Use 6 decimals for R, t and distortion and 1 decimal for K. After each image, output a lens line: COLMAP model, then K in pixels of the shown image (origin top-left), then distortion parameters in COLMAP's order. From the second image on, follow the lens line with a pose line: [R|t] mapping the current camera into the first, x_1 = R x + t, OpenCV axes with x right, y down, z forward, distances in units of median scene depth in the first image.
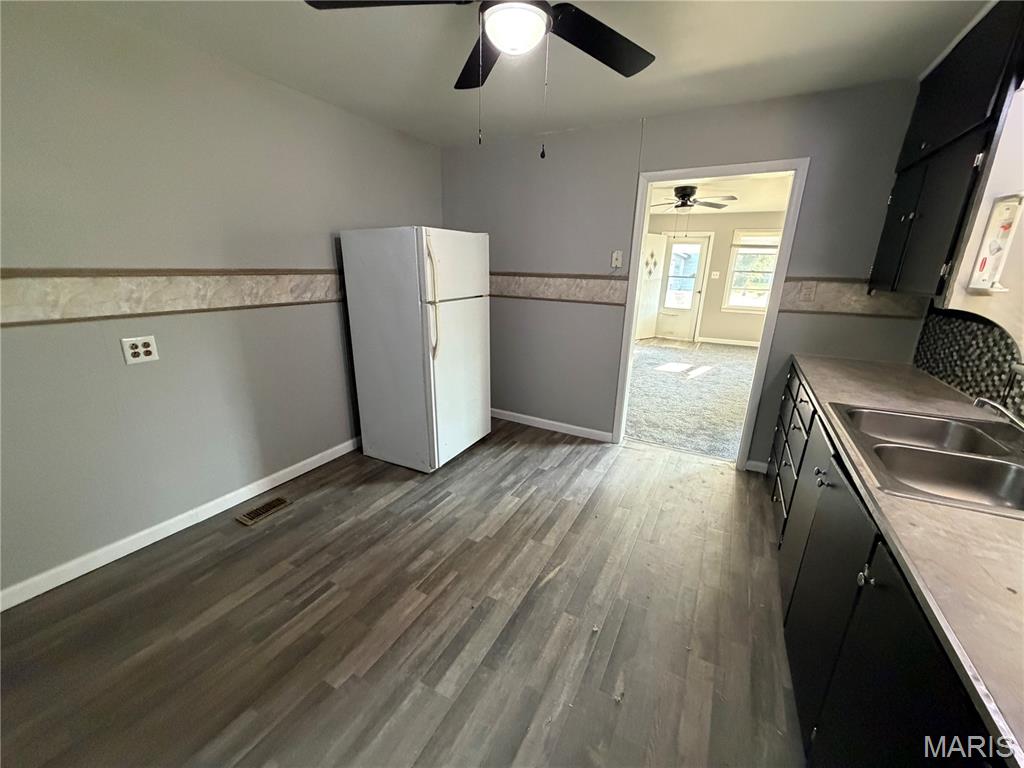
lens RADIAL K [[406.7, 0, 508.5], [0, 406.7, 383.2], [0, 0, 1]] dist [0.003722, -0.000580]
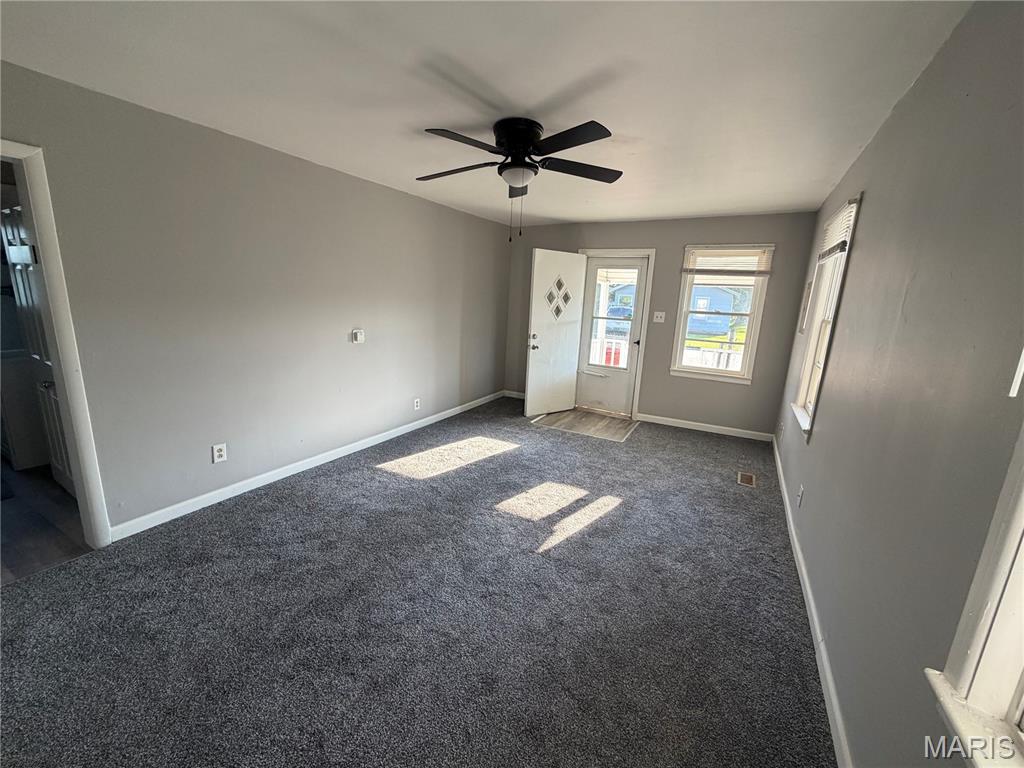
lens RADIAL K [[406.7, 0, 510.1], [0, 406.7, 380.8], [0, 0, 1]] dist [0.003722, -0.000580]
pose [[0.999714, 0.018218, -0.015498, 0.285609], [-0.019451, 0.996314, -0.083544, -0.109352], [0.013919, 0.083822, 0.996384, 0.376155]]
